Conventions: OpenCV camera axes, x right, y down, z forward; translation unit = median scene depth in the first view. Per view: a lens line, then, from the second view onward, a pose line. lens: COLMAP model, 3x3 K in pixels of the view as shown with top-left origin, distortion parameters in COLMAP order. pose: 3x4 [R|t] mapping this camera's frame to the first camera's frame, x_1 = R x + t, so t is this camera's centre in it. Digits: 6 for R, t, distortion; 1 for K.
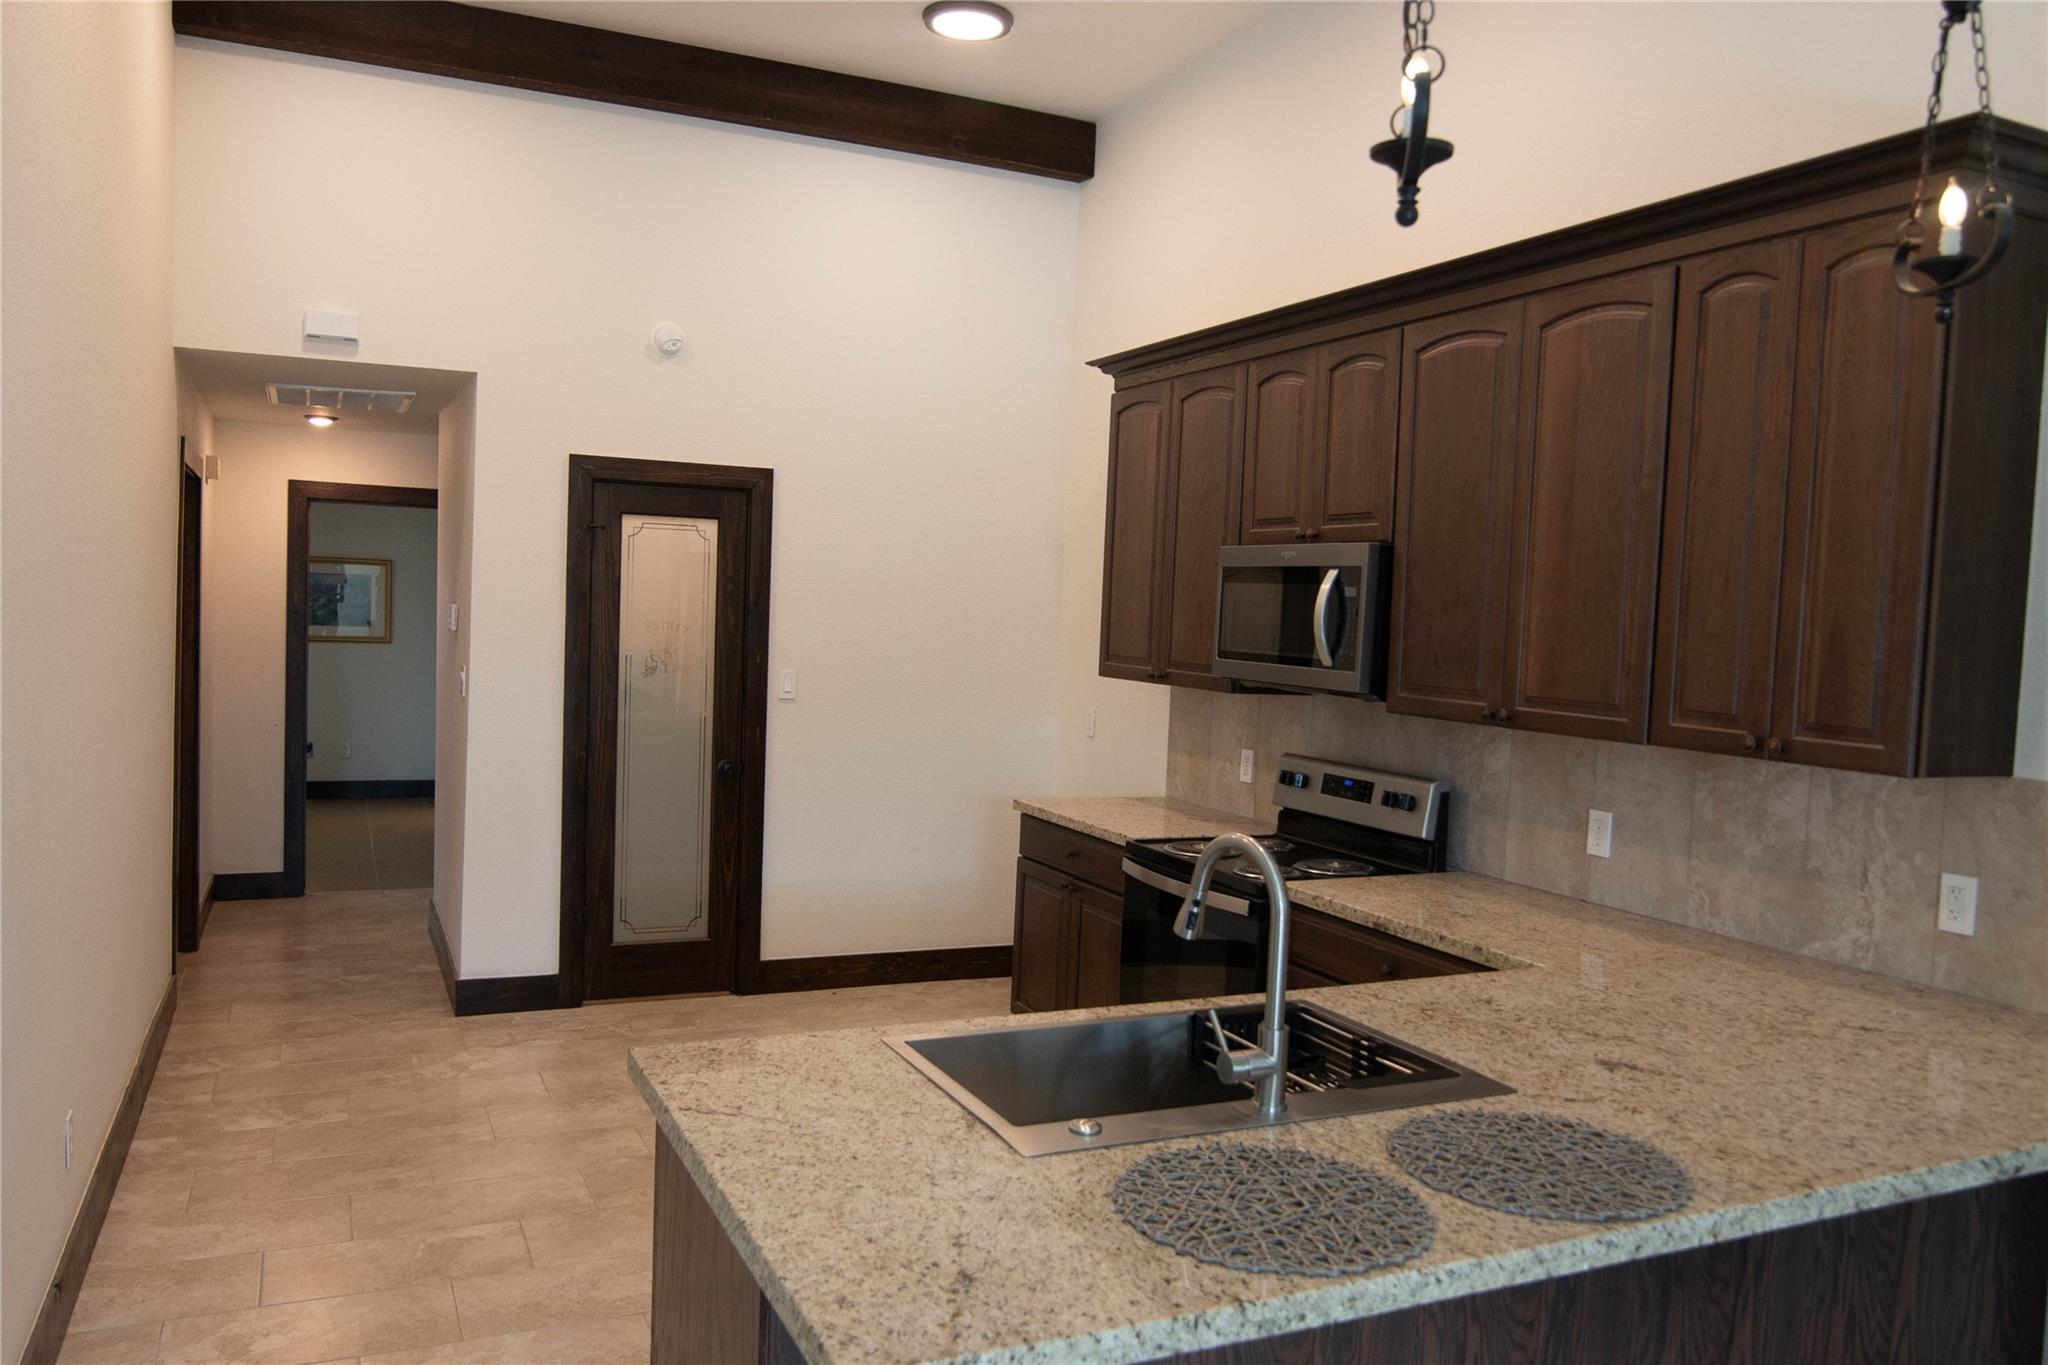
lens RADIAL K [[1502.5, 0, 984.2], [0, 1502.5, 687.9], [0, 0, 1]] dist [-0.016588, 0.001250]
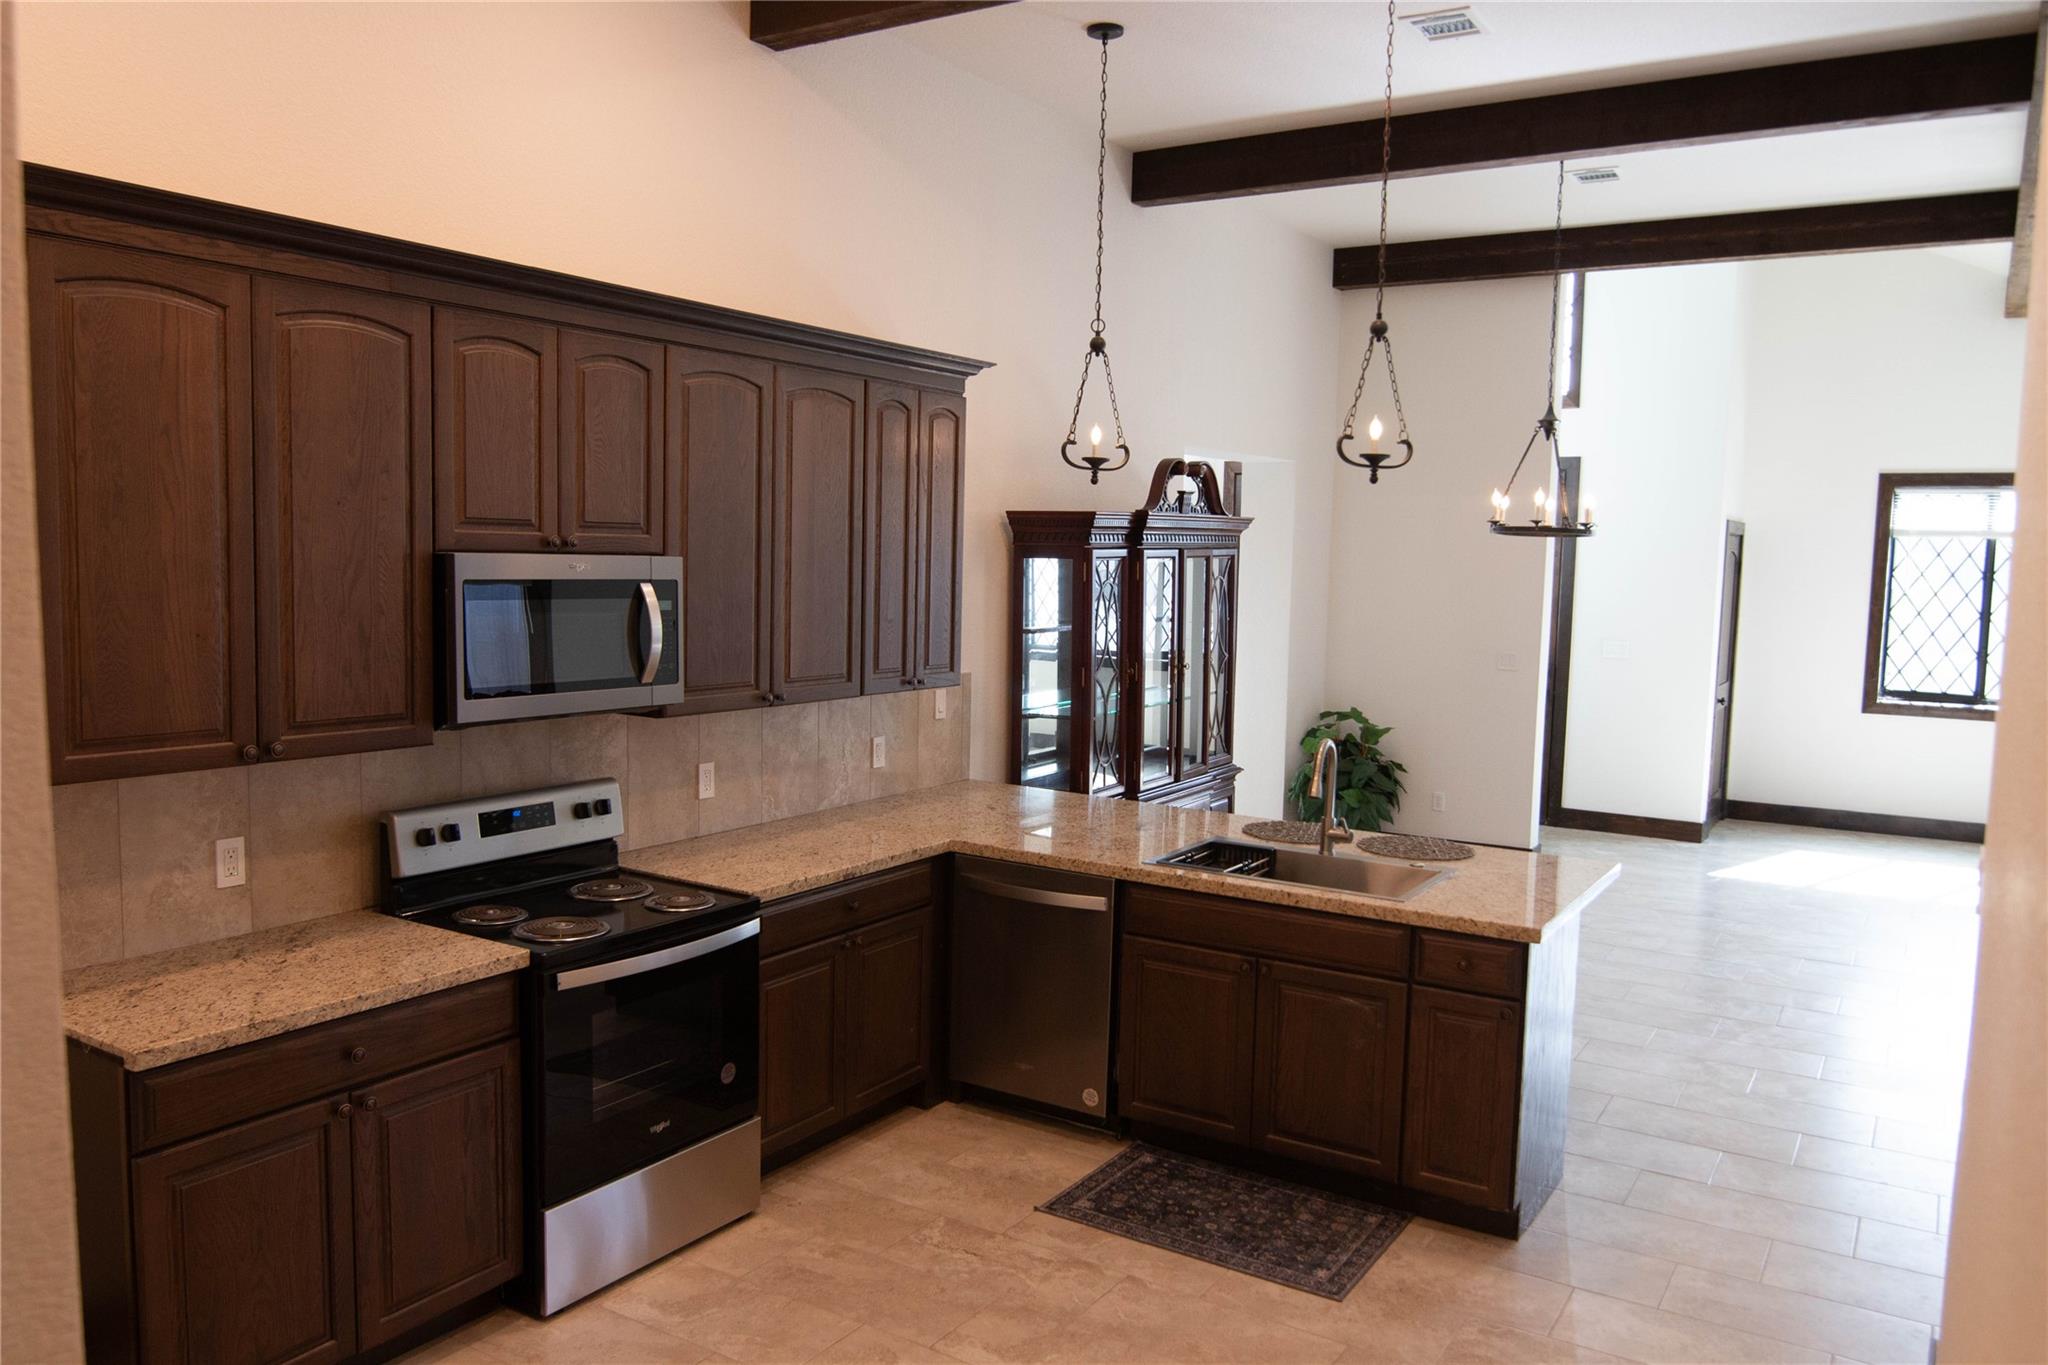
lens RADIAL K [[1502.5, 0, 984.2], [0, 1502.5, 687.9], [0, 0, 1]] dist [-0.016588, 0.001250]
pose [[-0.539323, -0.125527, 0.832691, -0.773819], [0.005567, 0.988274, 0.152587, -0.175097], [-0.842081, 0.086929, -0.532300, 1.477979]]
